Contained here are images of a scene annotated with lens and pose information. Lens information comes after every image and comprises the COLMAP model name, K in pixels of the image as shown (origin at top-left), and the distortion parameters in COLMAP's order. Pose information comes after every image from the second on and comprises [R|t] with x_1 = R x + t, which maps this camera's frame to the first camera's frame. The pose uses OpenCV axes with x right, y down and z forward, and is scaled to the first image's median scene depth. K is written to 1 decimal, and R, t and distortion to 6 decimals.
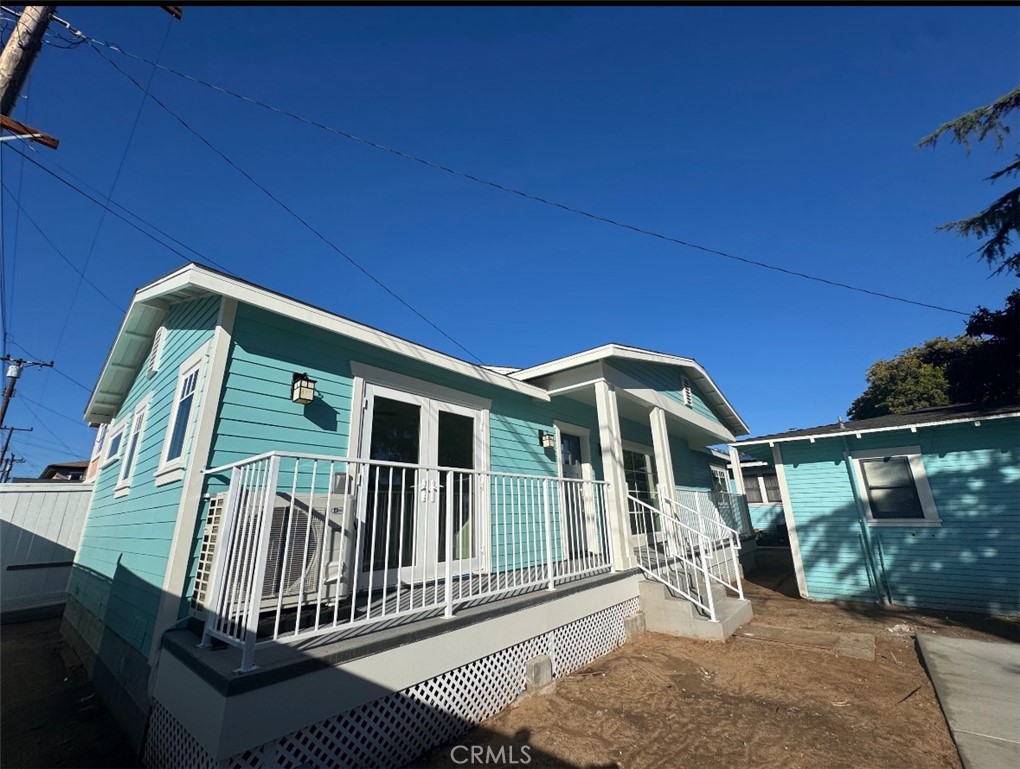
lens RADIAL K [[409.5, 0, 503.0], [0, 409.5, 384.3], [0, 0, 1]] dist [-0.010500, 0.001010]
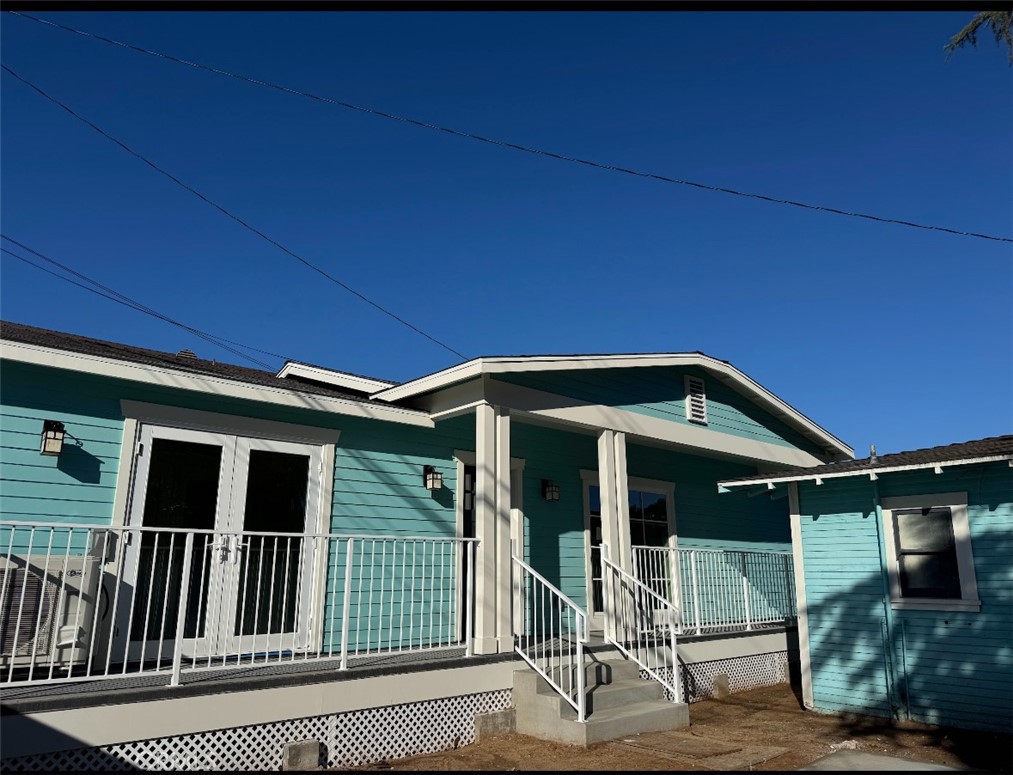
lens RADIAL K [[723.4, 0, 506.8], [0, 723.4, 381.6], [0, 0, 1]] dist [0.023259, -0.035542]
pose [[0.991678, -0.015145, -0.127846, 0.470552], [0.020981, 0.998792, 0.044428, -0.109791], [0.127019, -0.046741, 0.990798, -0.302070]]
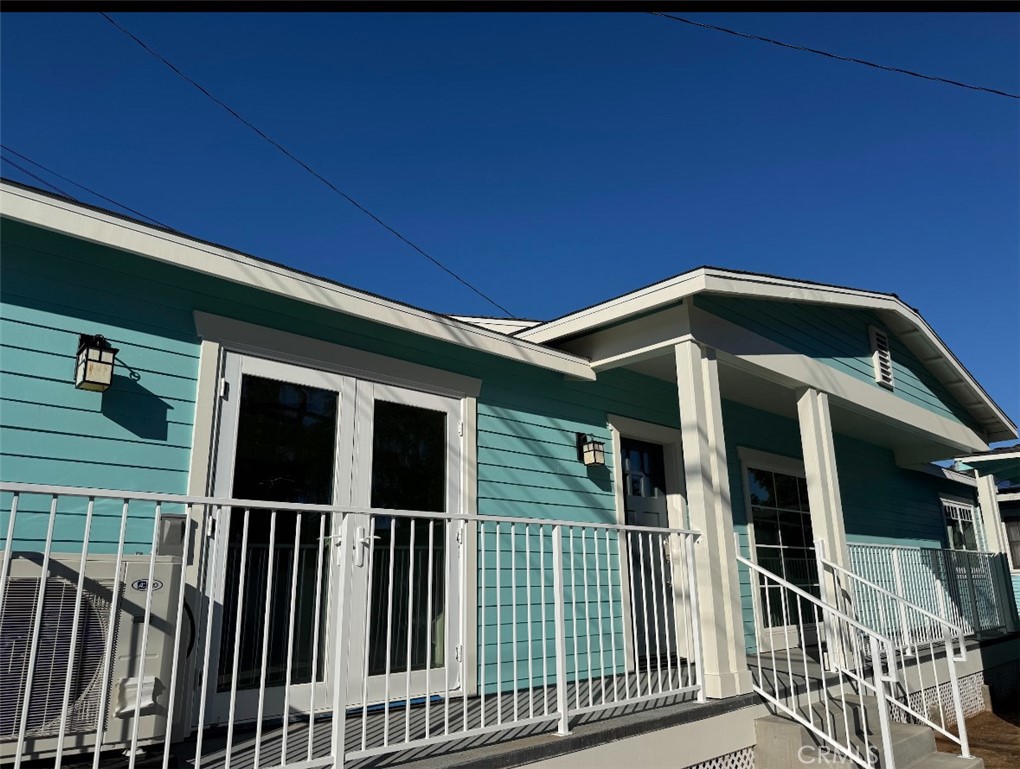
lens RADIAL K [[721.3, 0, 505.6], [0, 721.3, 388.7], [0, 0, 1]] dist [0.029127, -0.042089]
pose [[0.994877, -0.014414, -0.100062, 0.103987], [0.019305, 0.998657, 0.048083, 0.005263], [0.099235, -0.049768, 0.993819, 0.054224]]
